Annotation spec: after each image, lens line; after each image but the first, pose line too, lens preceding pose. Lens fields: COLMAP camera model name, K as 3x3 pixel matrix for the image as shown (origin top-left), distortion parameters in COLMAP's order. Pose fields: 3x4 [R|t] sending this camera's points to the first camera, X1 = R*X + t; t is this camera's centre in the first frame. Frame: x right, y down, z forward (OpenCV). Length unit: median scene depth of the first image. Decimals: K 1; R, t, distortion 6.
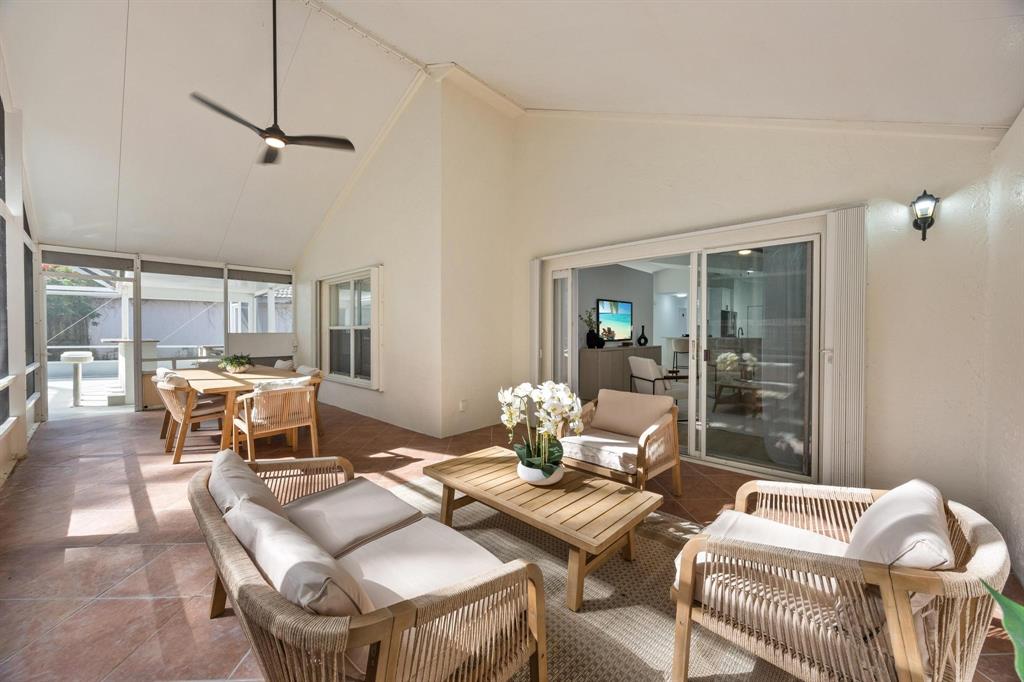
lens RADIAL K [[390.2, 0, 512.3], [0, 390.2, 337.2], [0, 0, 1]] dist [-0.001767, -0.000056]
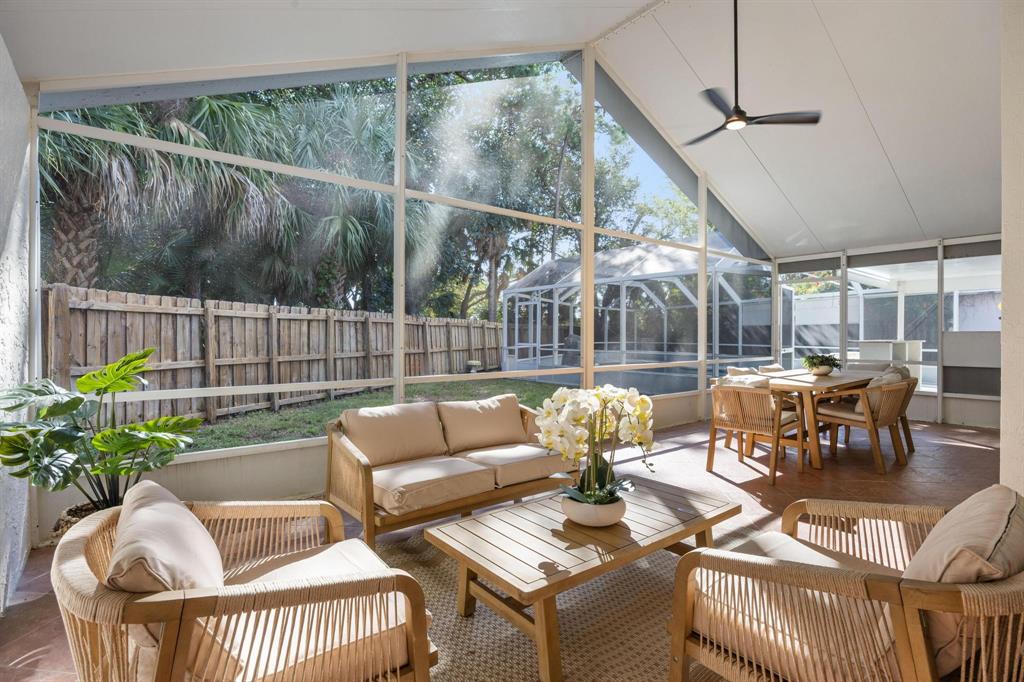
lens RADIAL K [[513.0, 0, 513.1], [0, 513.0, 339.8], [0, 0, 1]] dist [-0.001290, -0.000072]
pose [[-0.157607, 0.005018, -0.987489, 0.587870], [-0.013335, 0.999885, 0.007210, 0.013049], [0.987412, 0.014304, -0.157522, 0.561216]]
